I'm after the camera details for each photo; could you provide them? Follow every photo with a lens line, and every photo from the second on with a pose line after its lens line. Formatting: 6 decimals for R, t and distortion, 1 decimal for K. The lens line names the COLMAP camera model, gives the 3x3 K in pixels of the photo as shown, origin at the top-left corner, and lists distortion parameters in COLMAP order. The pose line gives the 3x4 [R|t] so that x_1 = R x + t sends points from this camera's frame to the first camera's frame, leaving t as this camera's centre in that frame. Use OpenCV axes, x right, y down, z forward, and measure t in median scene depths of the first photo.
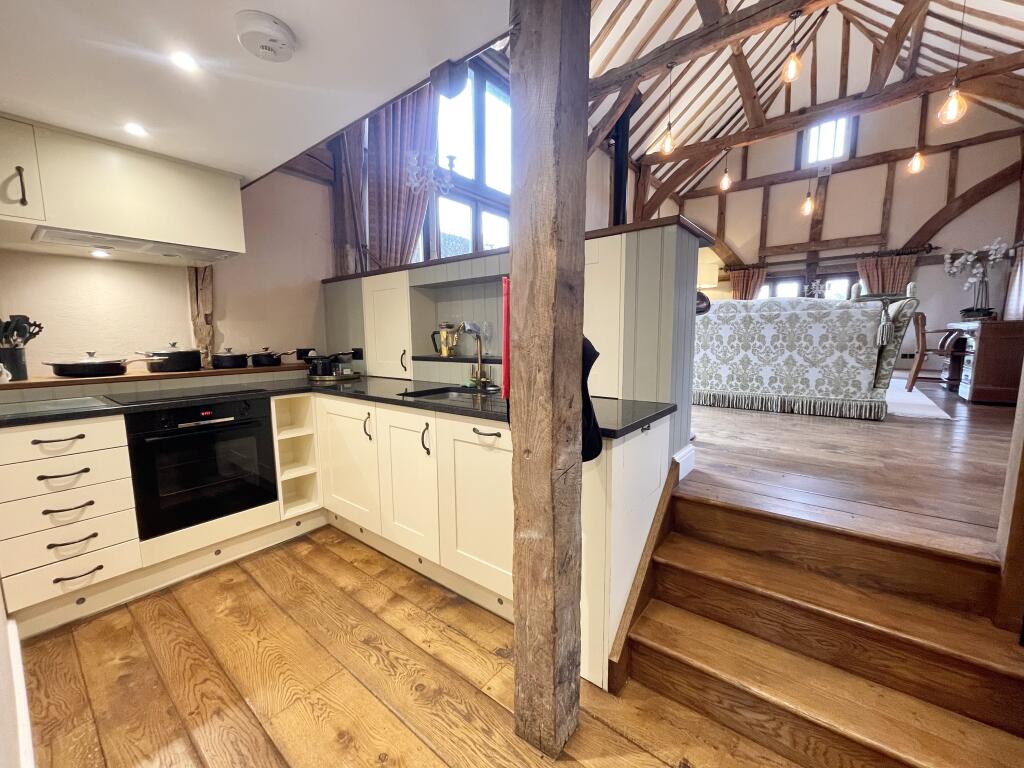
lens RADIAL K [[409.9, 0, 513.5], [0, 409.9, 387.8], [0, 0, 1]] dist [-0.001638, -0.000446]
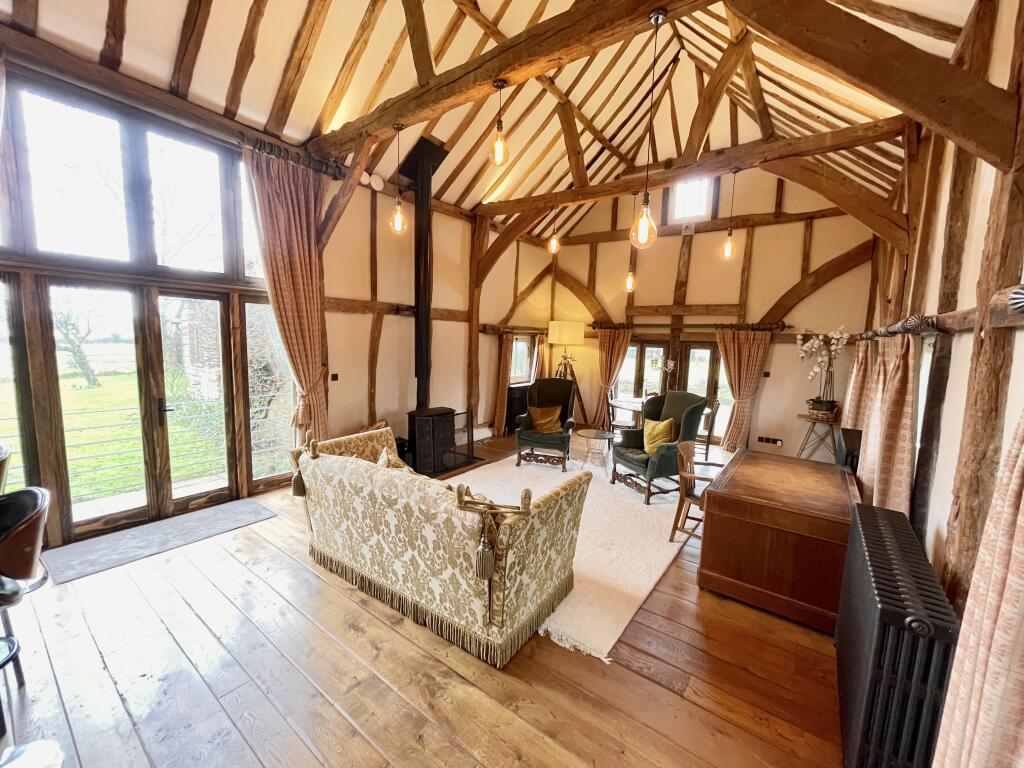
lens RADIAL K [[409.9, 0, 516.9], [0, 409.9, 385.5], [0, 0, 1]] dist [-0.001638, -0.000446]
pose [[0.998330, 0.033883, 0.046786, 0.901491], [-0.033608, 0.999413, -0.006669, -0.424668], [-0.046984, 0.005086, 0.998883, 0.279485]]
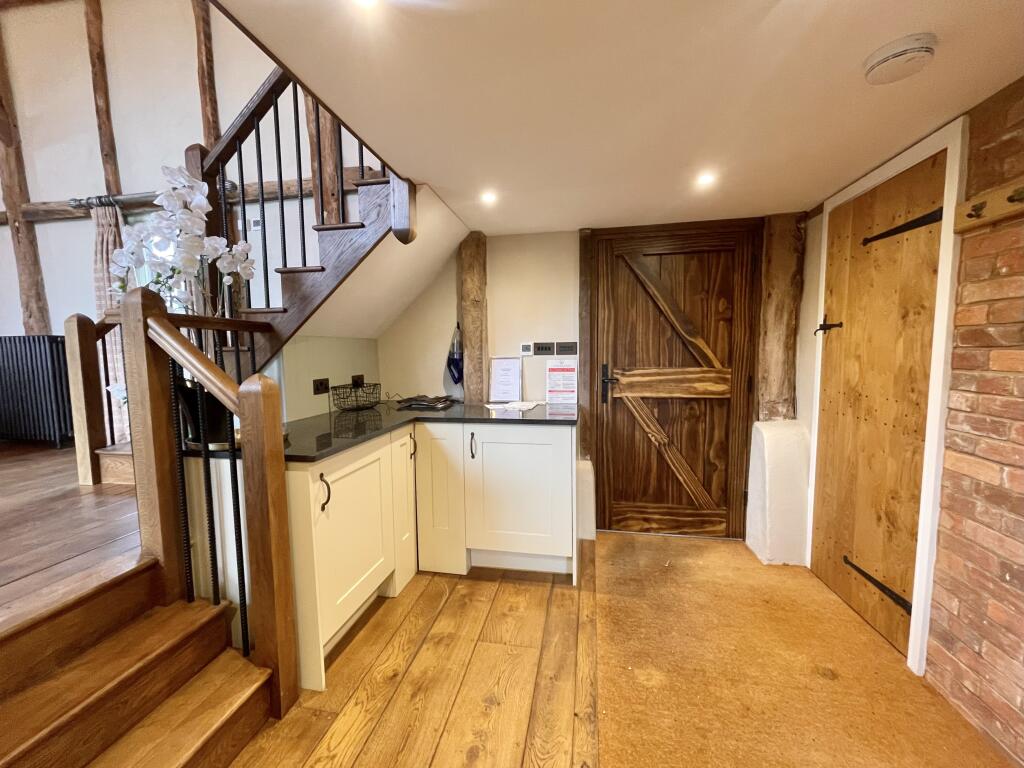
lens RADIAL K [[409.9, 0, 508.7], [0, 409.9, 387.5], [0, 0, 1]] dist [-0.001638, -0.000446]
pose [[-0.449116, -0.059630, 0.891481, -0.160707], [0.132371, 0.982319, 0.132393, -0.045834], [-0.883613, 0.177466, -0.433282, 0.203473]]
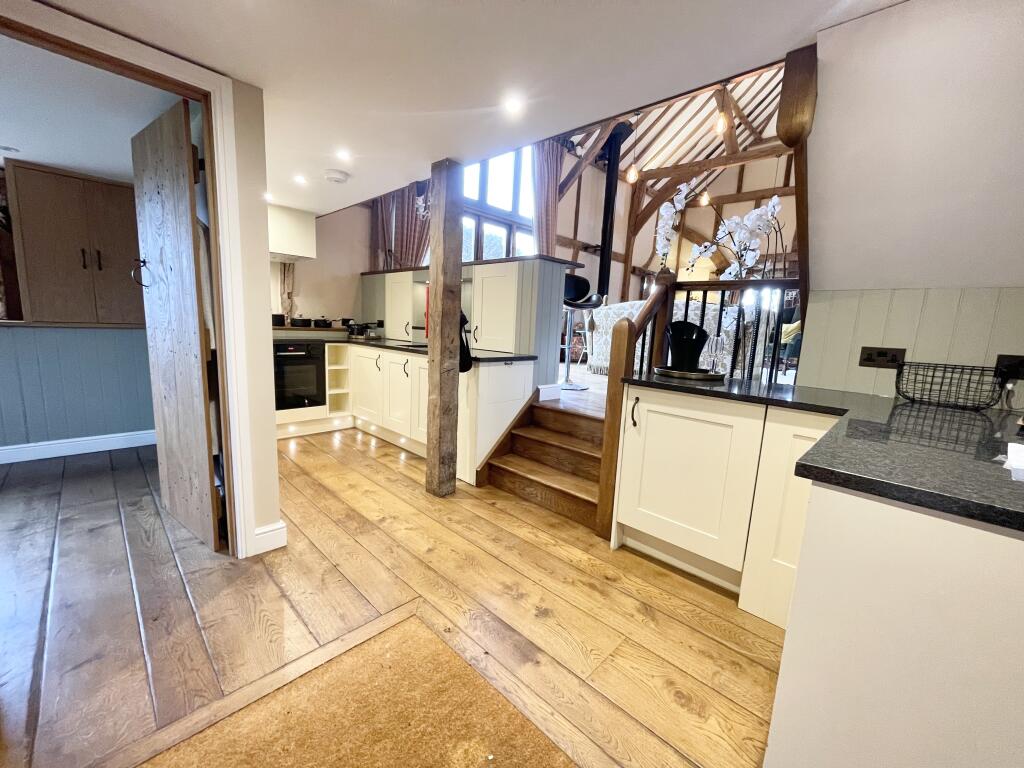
lens RADIAL K [[409.9, 0, 515.2], [0, 409.9, 386.6], [0, 0, 1]] dist [-0.001638, -0.000446]
pose [[0.994234, 0.070650, -0.080671, 0.249992], [-0.068772, 0.997298, 0.025827, 0.075039], [0.082278, -0.020131, 0.996406, -0.465257]]
